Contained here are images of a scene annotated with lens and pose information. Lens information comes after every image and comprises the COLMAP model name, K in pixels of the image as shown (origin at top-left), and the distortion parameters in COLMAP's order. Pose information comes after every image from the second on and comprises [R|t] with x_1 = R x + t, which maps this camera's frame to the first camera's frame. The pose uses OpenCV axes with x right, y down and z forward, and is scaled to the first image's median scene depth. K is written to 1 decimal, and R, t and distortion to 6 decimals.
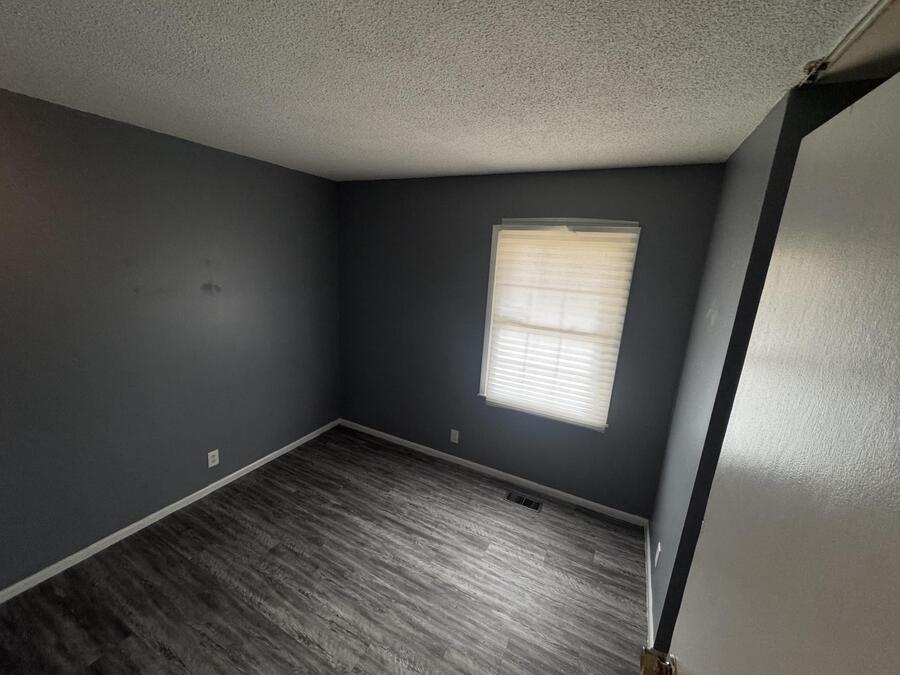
lens RADIAL K [[357.1, 0, 449.1], [0, 357.1, 338.1], [0, 0, 1]] dist [-0.001864, -0.000018]
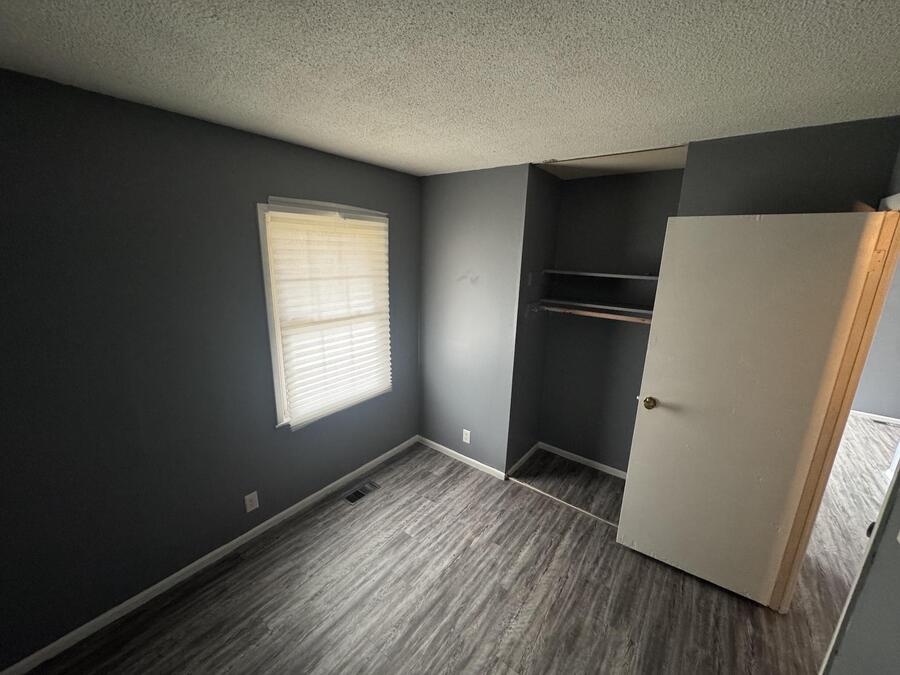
lens RADIAL K [[357.1, 0, 449.1], [0, 357.1, 338.1], [0, 0, 1]] dist [-0.001864, -0.000018]
pose [[0.174807, -0.284610, 0.942571, -0.687975], [0.206382, 0.946636, 0.247562, -0.179283], [-0.962730, 0.151254, 0.224217, 0.578445]]
